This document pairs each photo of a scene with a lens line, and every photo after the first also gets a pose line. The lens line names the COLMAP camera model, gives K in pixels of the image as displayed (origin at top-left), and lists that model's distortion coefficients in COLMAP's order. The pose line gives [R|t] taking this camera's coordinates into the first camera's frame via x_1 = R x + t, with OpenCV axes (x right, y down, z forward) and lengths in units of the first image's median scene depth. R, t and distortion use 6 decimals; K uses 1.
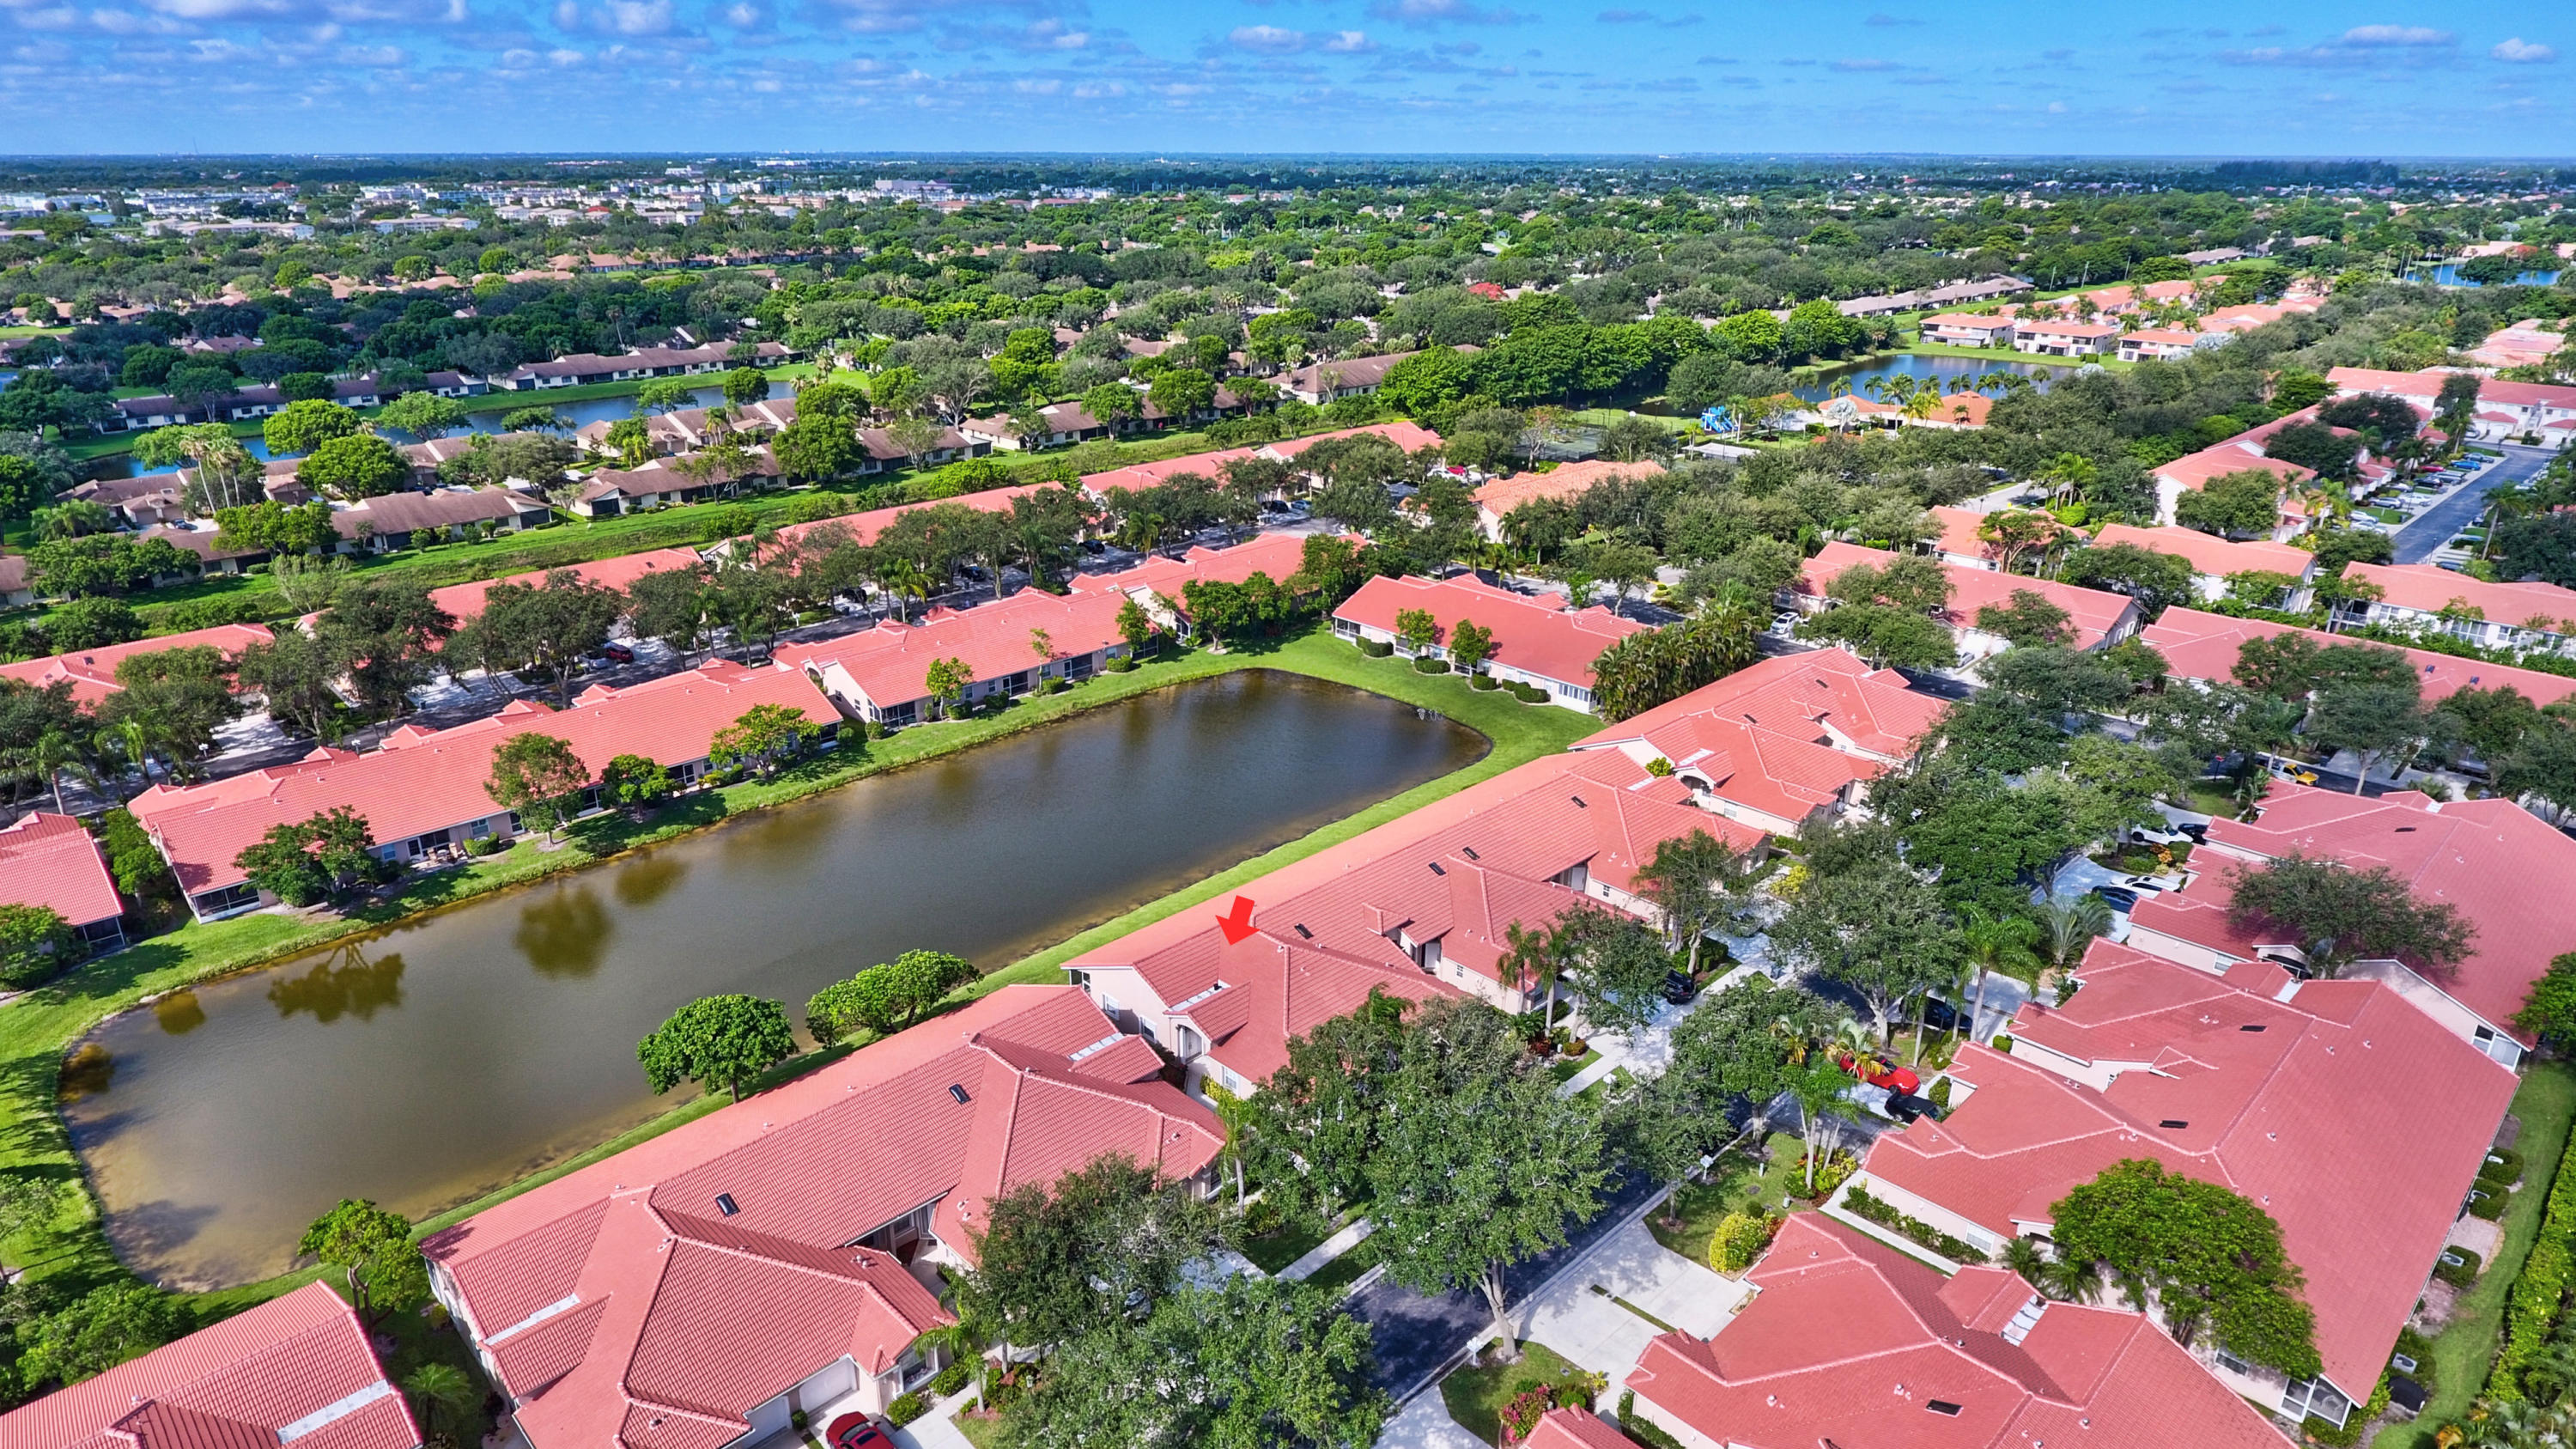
lens RADIAL K [[1524.5, 0, 1254.6], [0, 1524.5, 711.7], [0, 0, 1]] dist [0.000468, -0.000695]
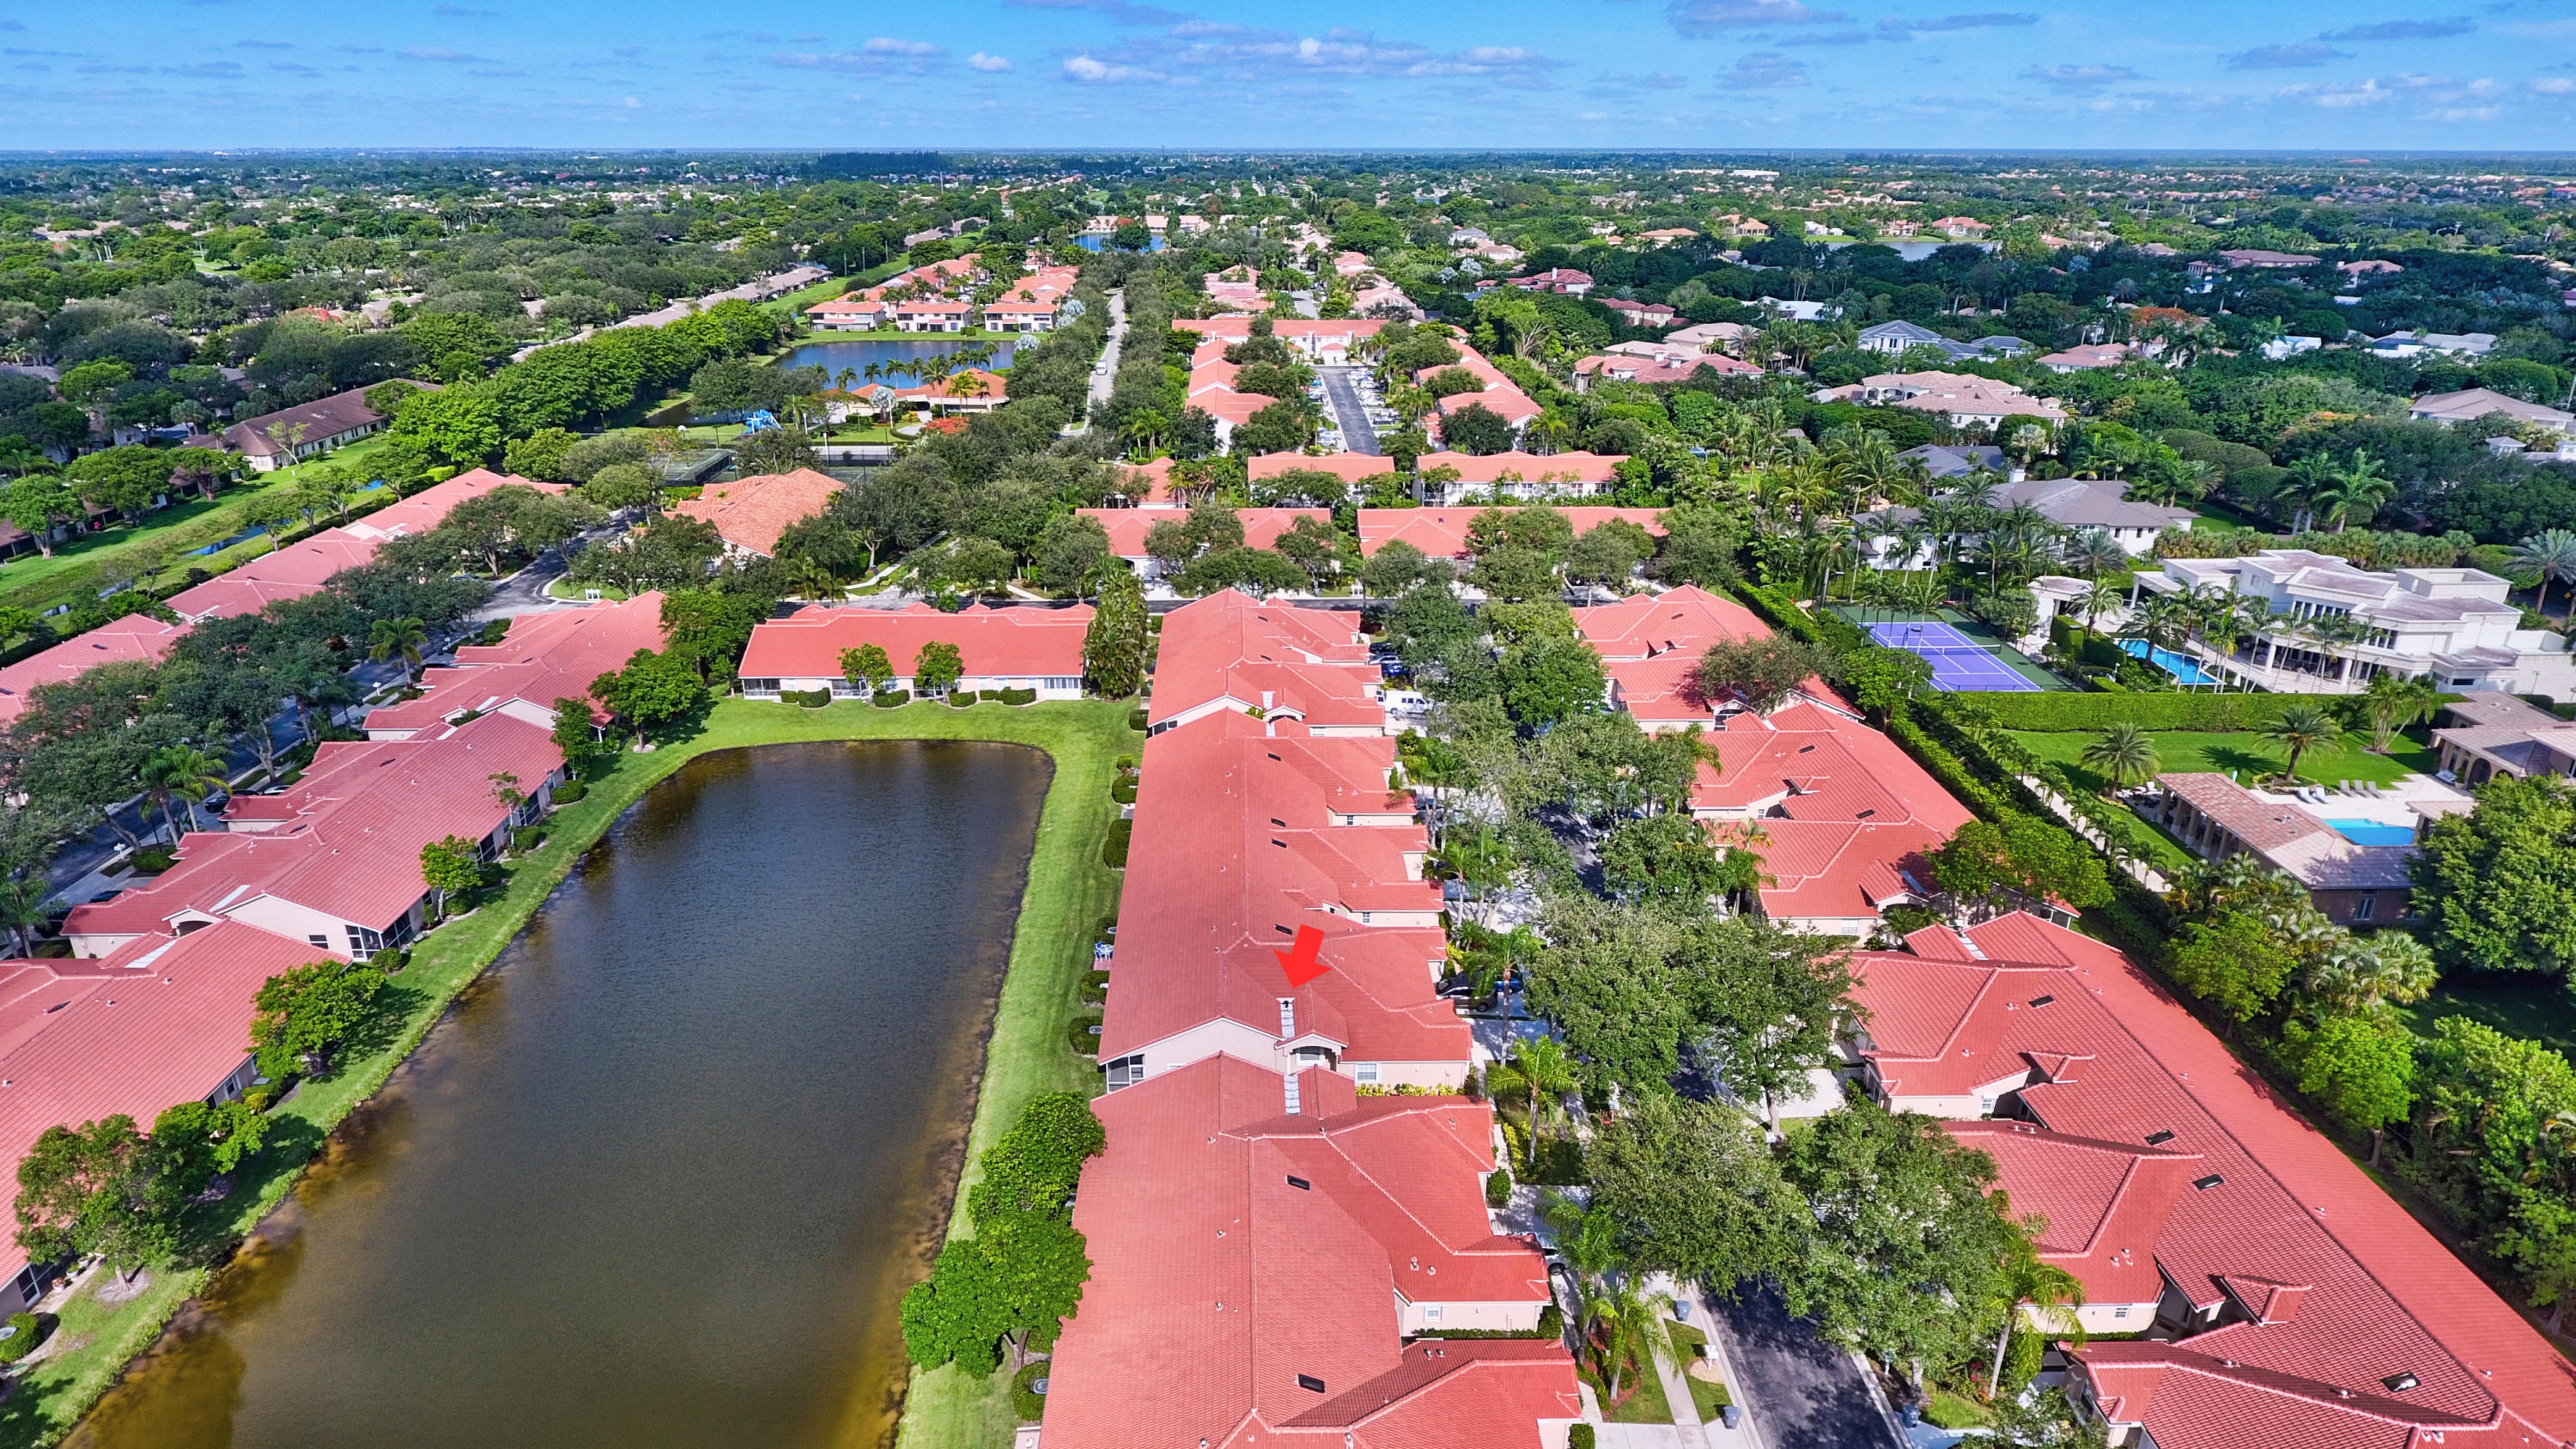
lens RADIAL K [[1529.0, 0, 1258.8], [0, 1529.0, 720.7], [0, 0, 1]] dist [-0.002226, -0.002195]
pose [[0.681081, -0.260530, 0.684290, -0.386407], [0.255011, 0.960447, 0.111856, -0.065599], [-0.686366, 0.098319, 0.720580, 0.157913]]
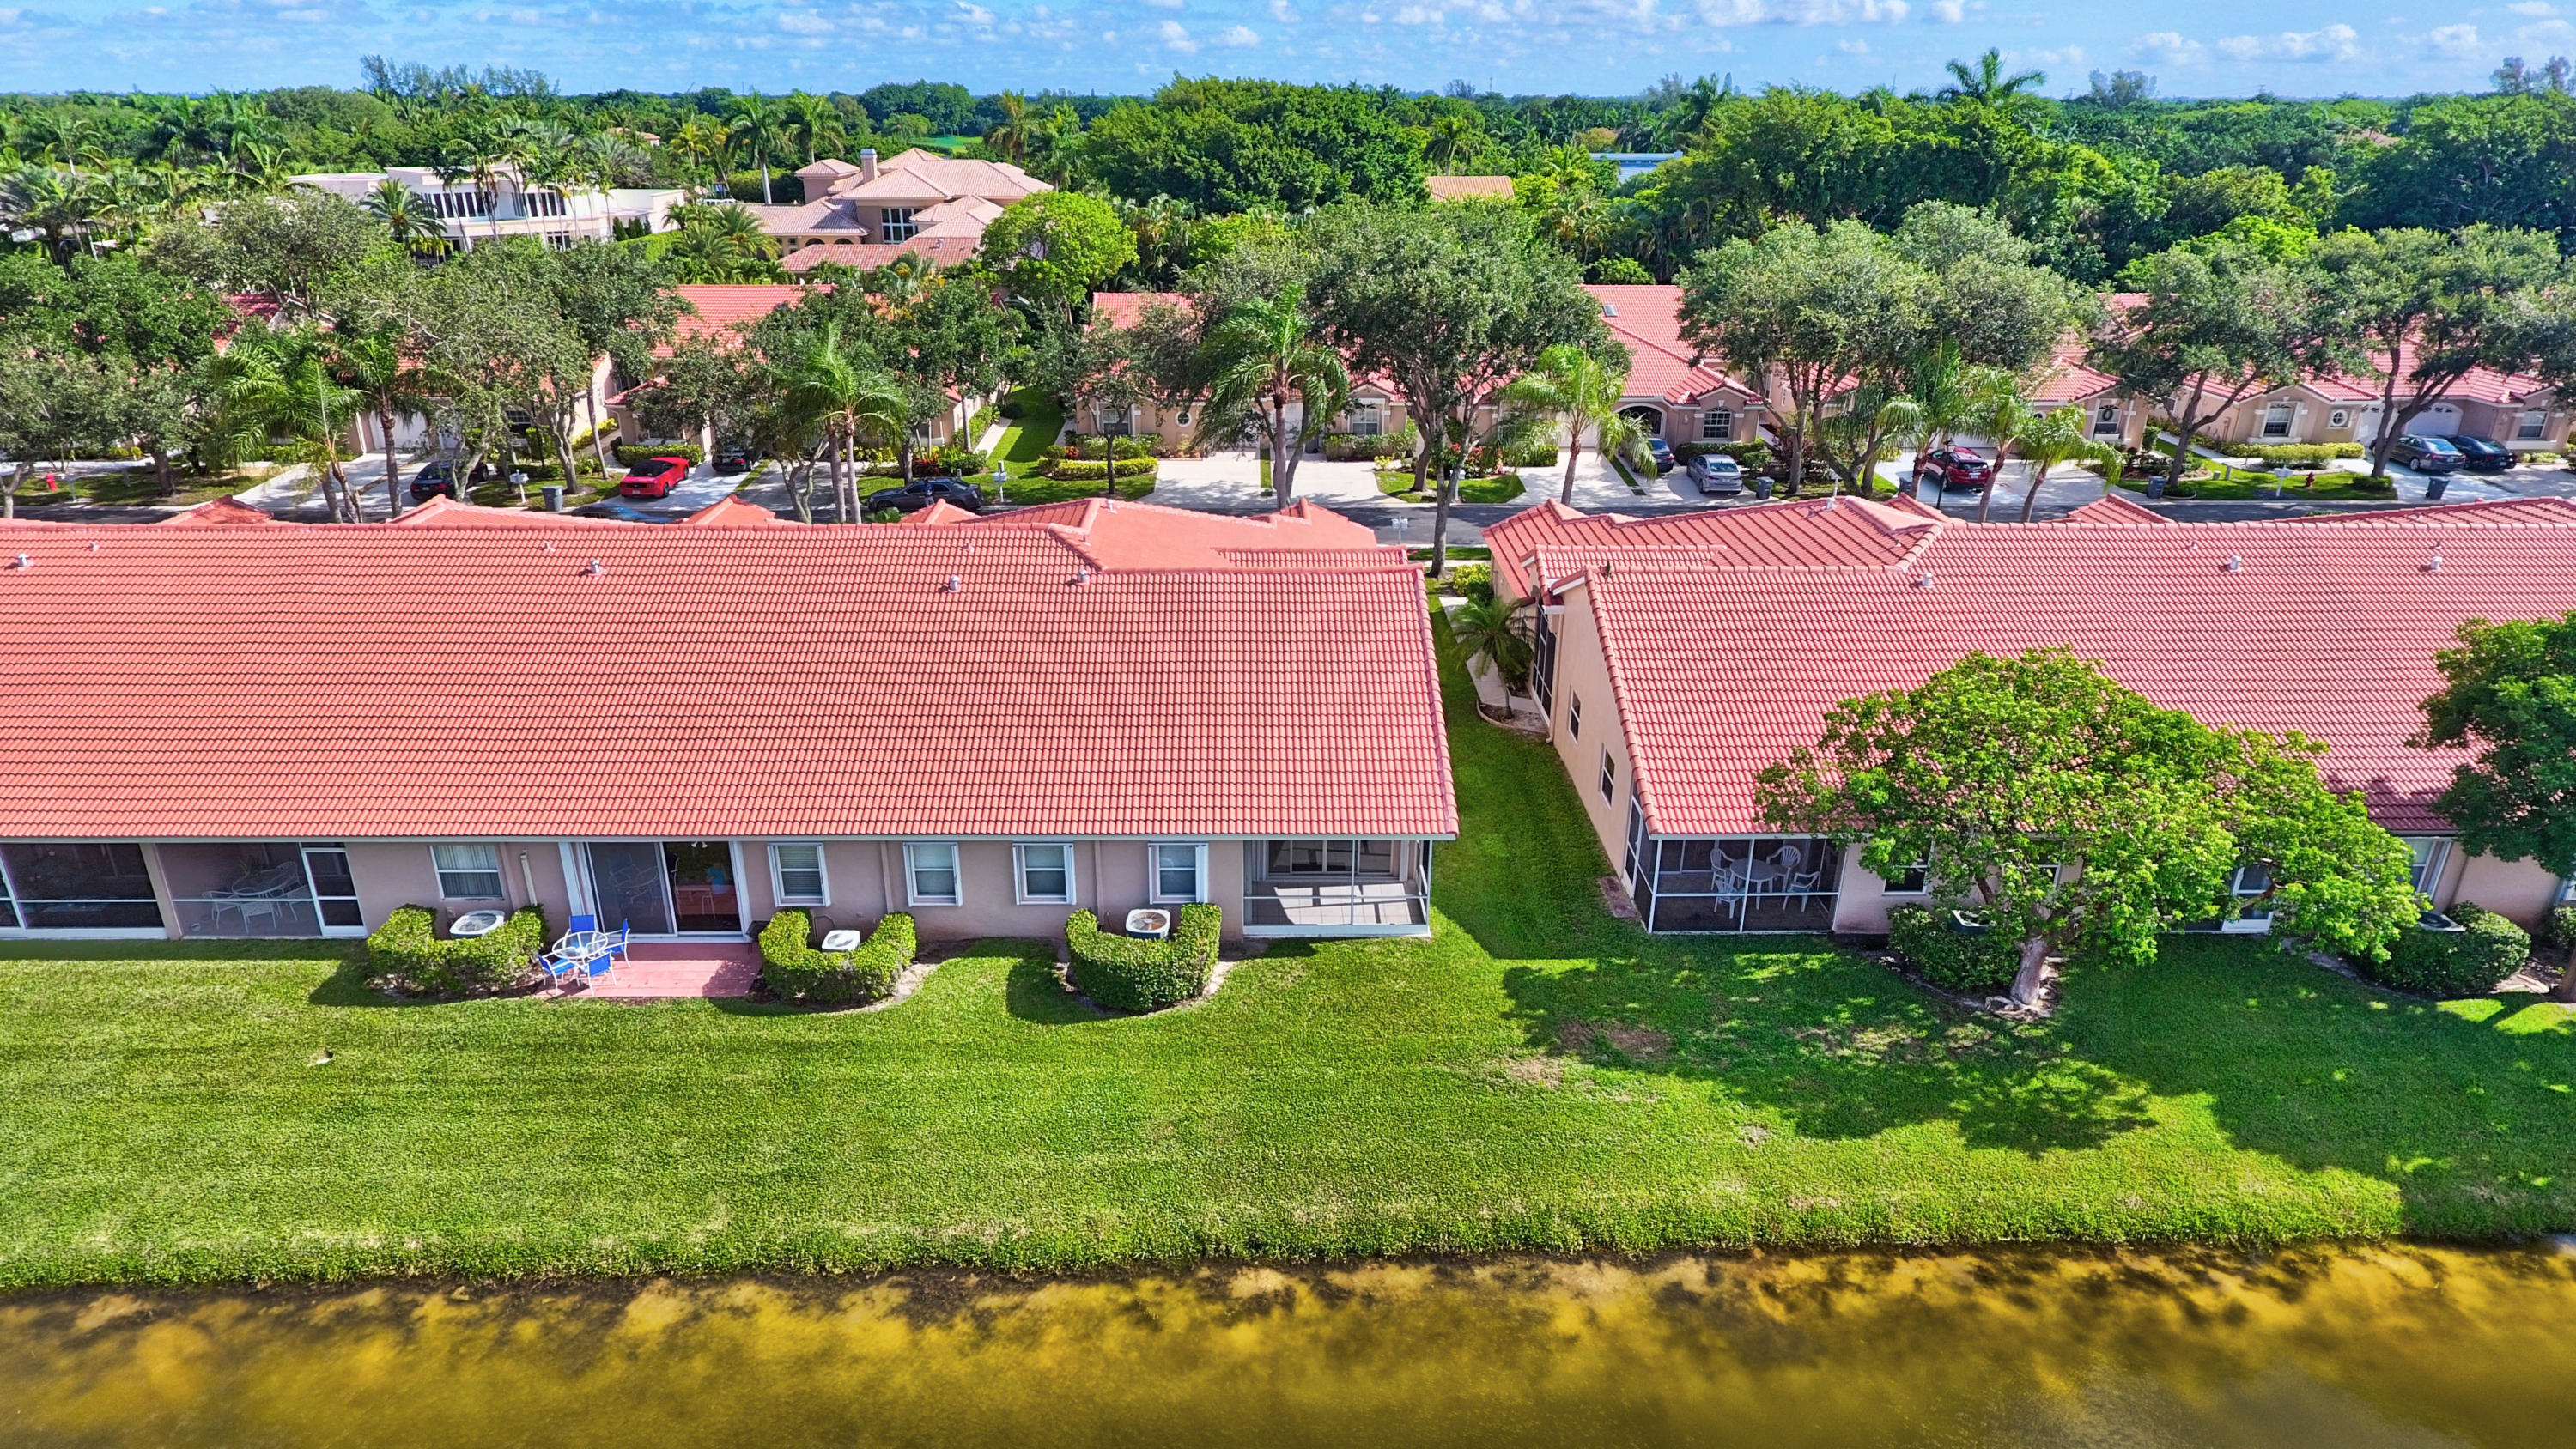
lens RADIAL K [[1517.3, 0, 1260.6], [0, 1517.3, 721.7], [0, 0, 1]] dist [-0.002043, -0.000491]
pose [[-0.731014, -0.264209, 0.629136, -0.172828], [0.233828, 0.769181, 0.594714, -0.025254], [-0.641049, 0.581854, -0.500502, 0.714049]]
